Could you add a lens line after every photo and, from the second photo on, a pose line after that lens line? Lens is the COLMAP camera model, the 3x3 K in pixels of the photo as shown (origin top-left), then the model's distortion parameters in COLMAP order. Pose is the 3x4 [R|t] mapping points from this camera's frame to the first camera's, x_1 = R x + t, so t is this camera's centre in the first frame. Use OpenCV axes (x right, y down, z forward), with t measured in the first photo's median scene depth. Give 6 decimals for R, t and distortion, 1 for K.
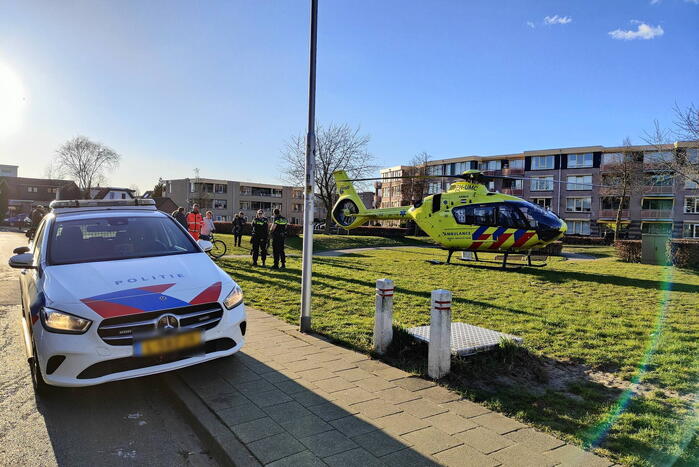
lens RADIAL K [[465.9, 0, 345.6], [0, 465.9, 230.1], [0, 0, 1]] dist [0.009362, -0.000606]
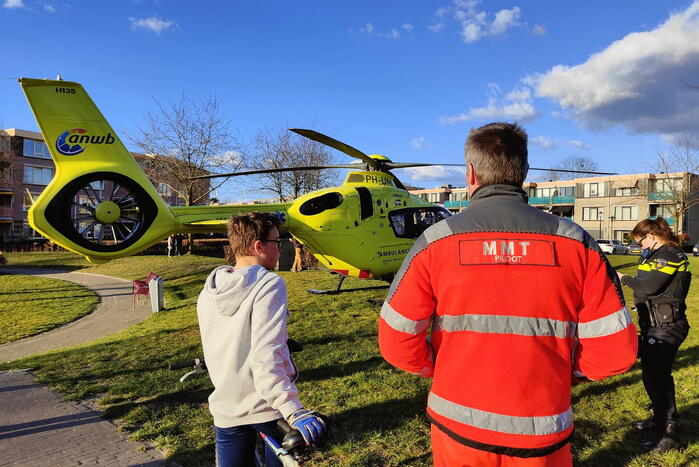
lens RADIAL K [[465.9, 0, 345.6], [0, 465.9, 230.1], [0, 0, 1]] dist [0.009362, -0.000606]
pose [[0.107106, -0.022657, 0.993989, -0.180158], [0.012680, 0.999690, 0.021421, -0.016974], [-0.994167, 0.010309, 0.107360, 0.445419]]
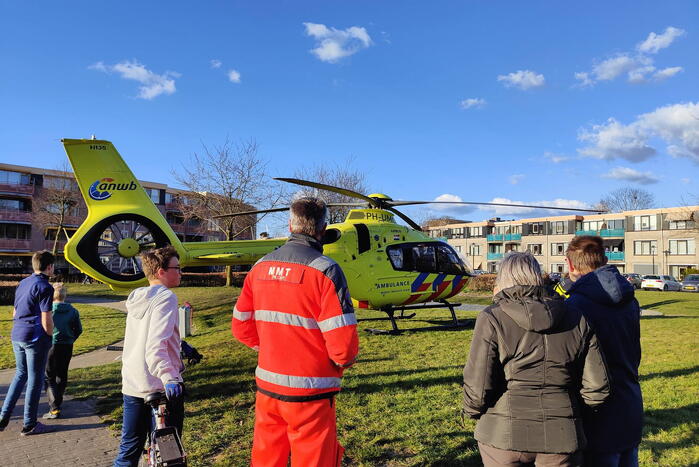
lens RADIAL K [[465.9, 0, 345.6], [0, 465.9, 230.1], [0, 0, 1]] dist [0.009362, -0.000606]
pose [[0.210887, 0.048910, 0.976286, -0.199966], [0.011416, 0.998556, -0.052492, -0.016618], [-0.977444, 0.022215, 0.210024, 0.411603]]
